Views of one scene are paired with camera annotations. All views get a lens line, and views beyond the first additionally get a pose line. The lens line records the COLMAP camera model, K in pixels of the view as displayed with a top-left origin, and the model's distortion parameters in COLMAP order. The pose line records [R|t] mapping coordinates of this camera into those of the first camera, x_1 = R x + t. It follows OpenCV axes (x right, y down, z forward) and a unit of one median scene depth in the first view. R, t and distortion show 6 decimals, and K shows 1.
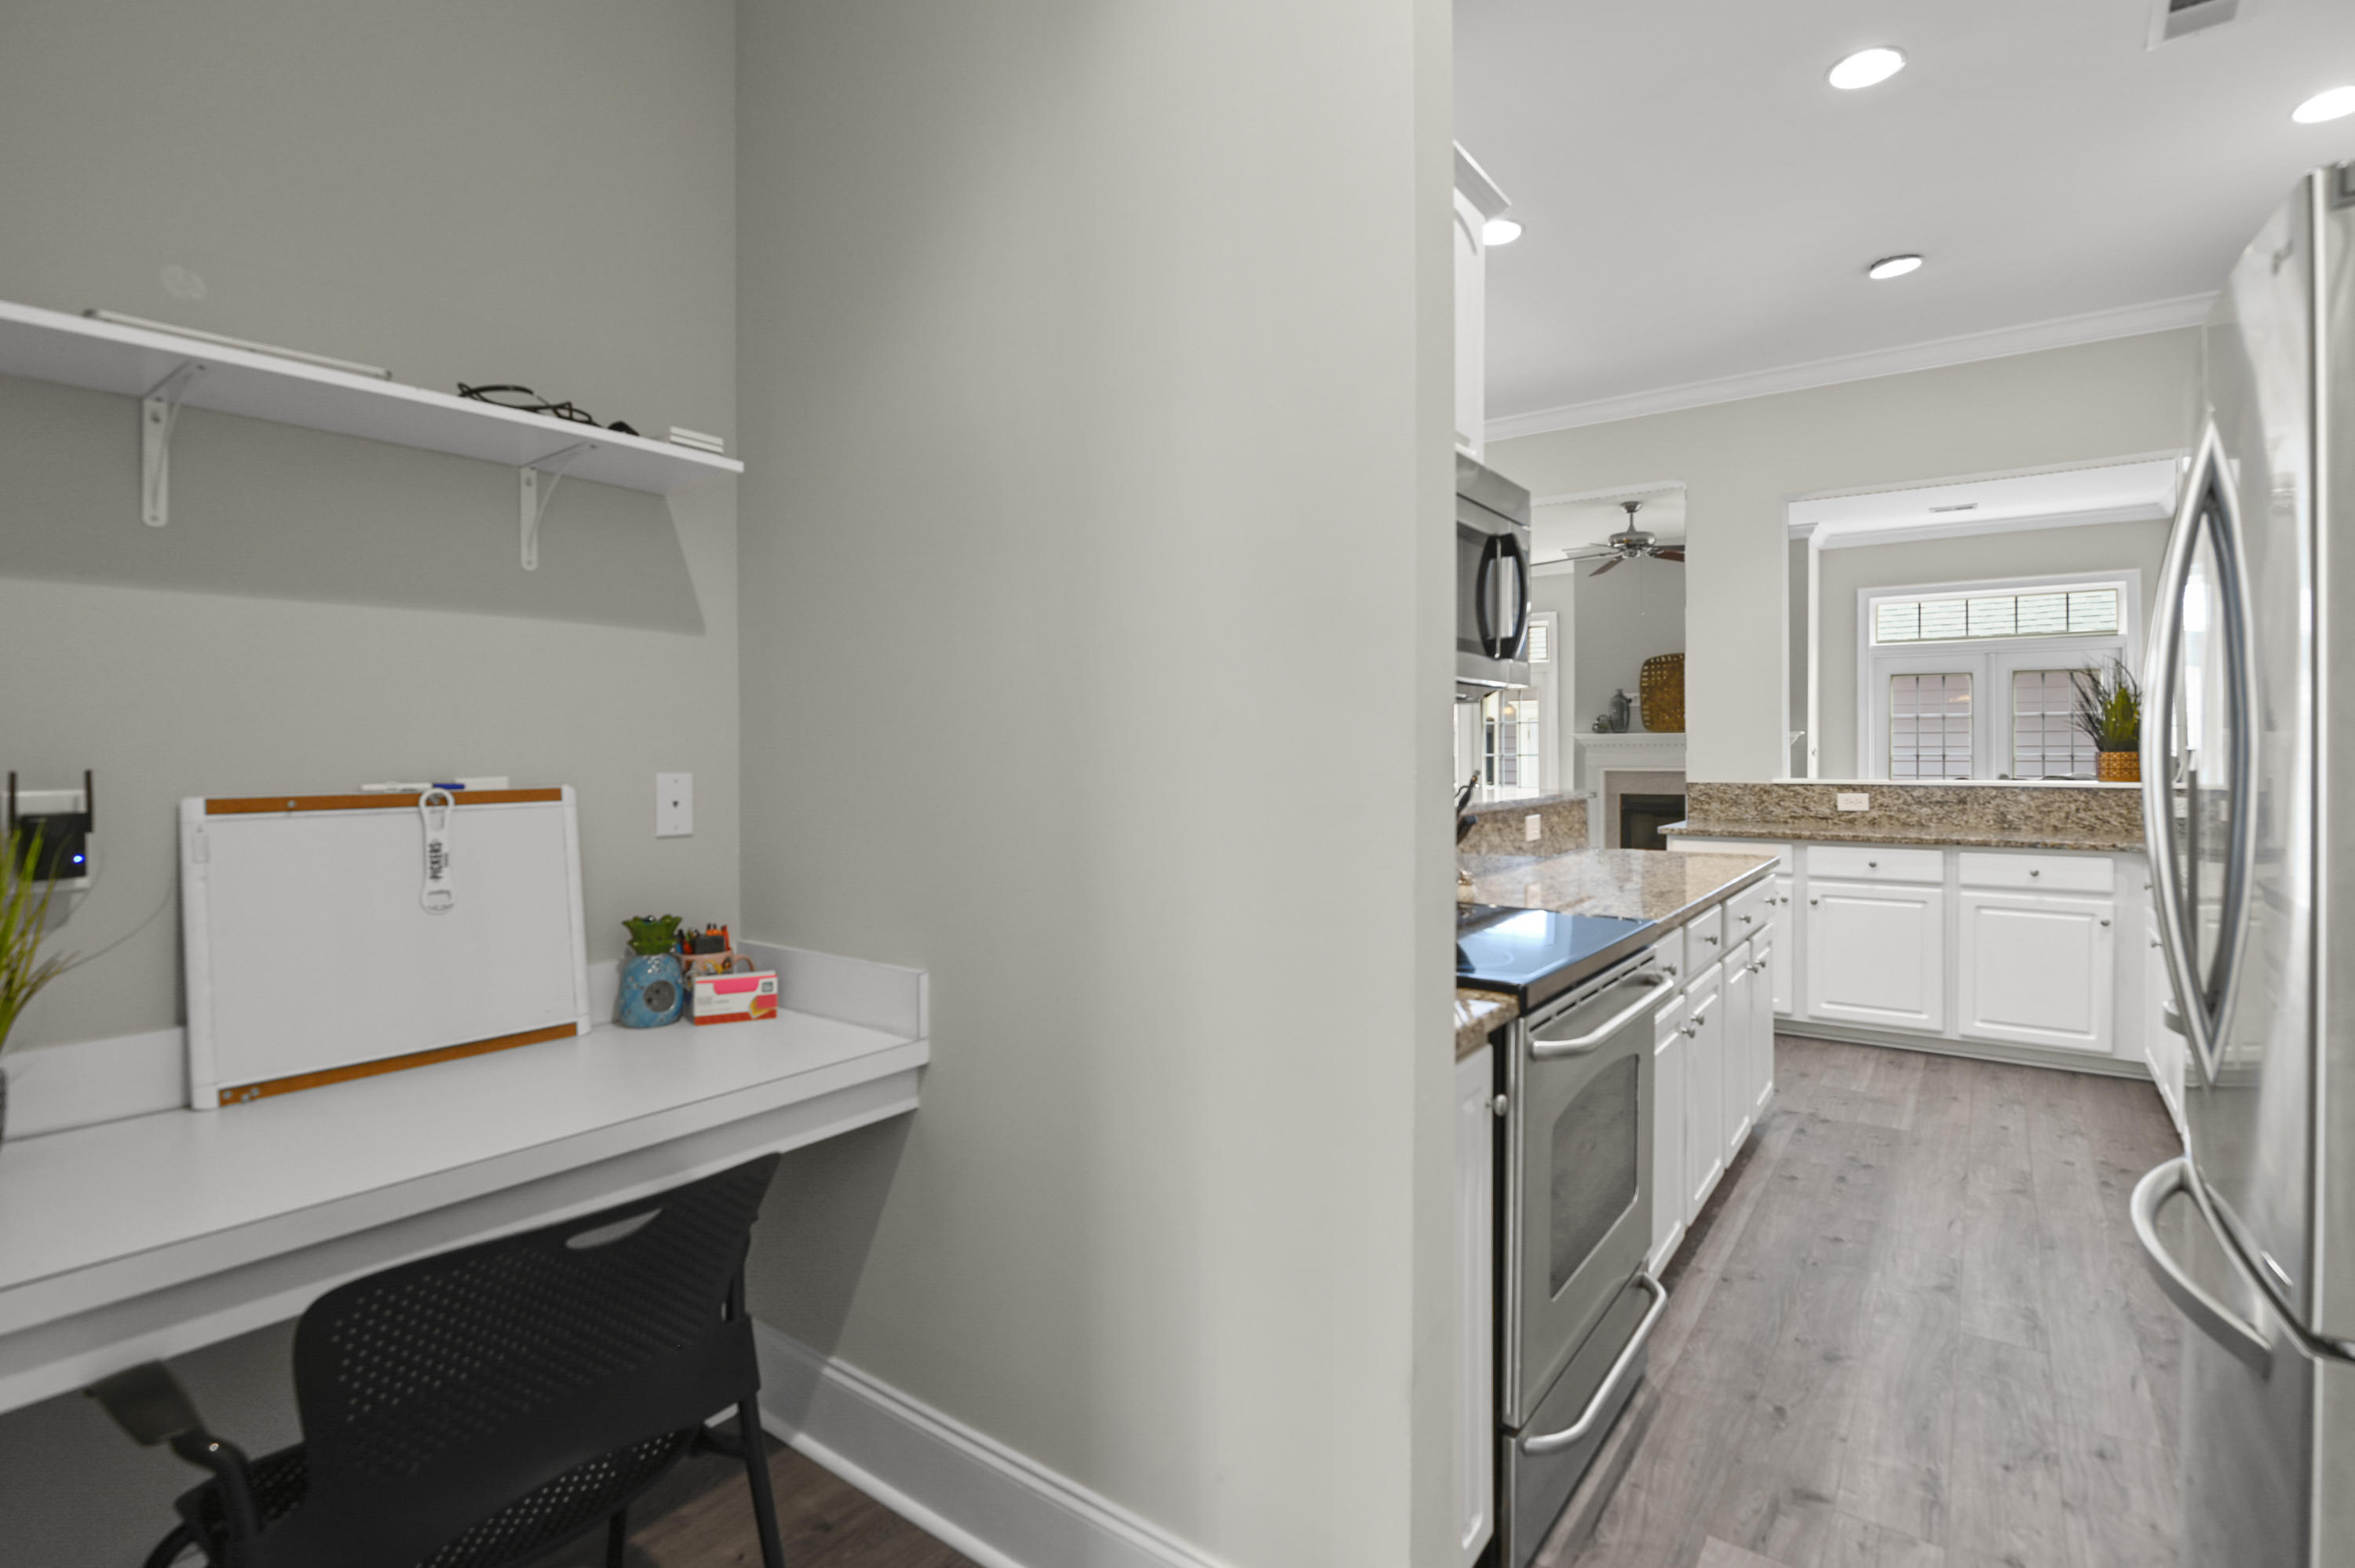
lens RADIAL K [[1102.9, 0, 1161.1], [0, 1102.9, 758.3], [0, 0, 1]] dist [-0.013035, -0.002470]
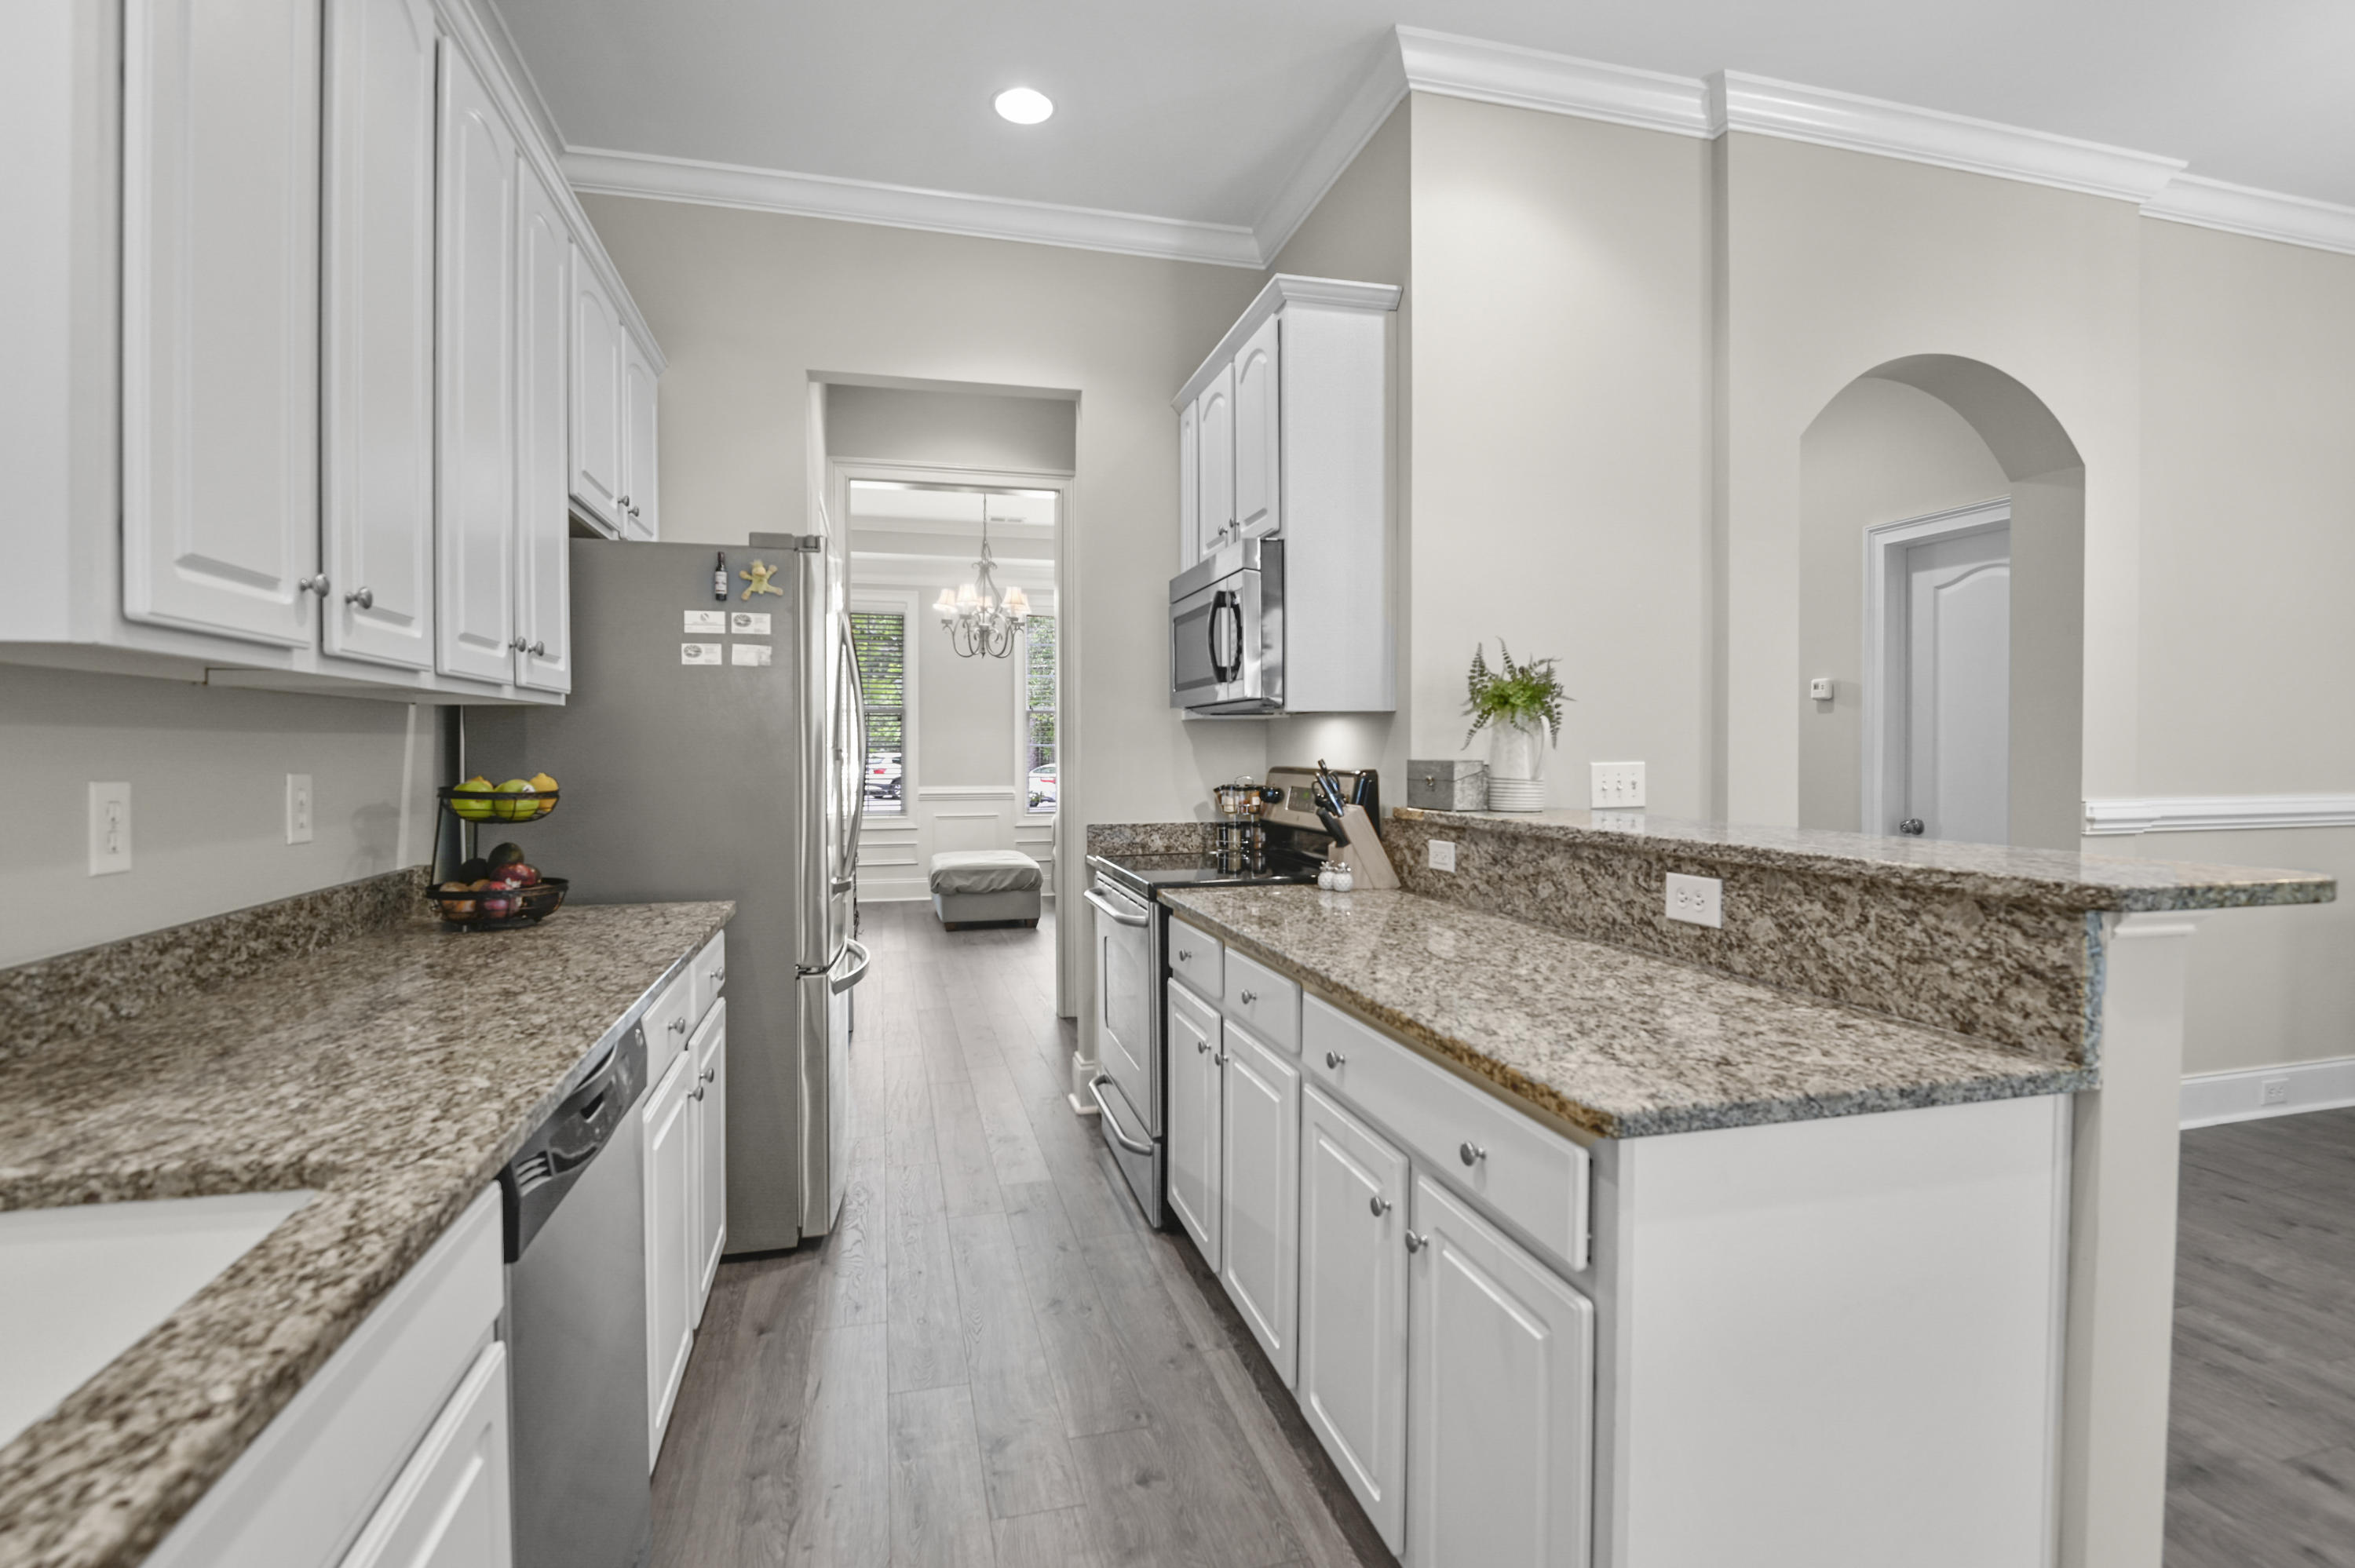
lens RADIAL K [[1102.9, 0, 1169.6], [0, 1102.9, 773.1], [0, 0, 1]] dist [-0.013035, -0.002470]
pose [[-0.627993, 0.013196, -0.778107, 1.128743], [0.003756, 0.999896, 0.013926, 0.000659], [0.778210, 0.005823, -0.627977, 1.438092]]
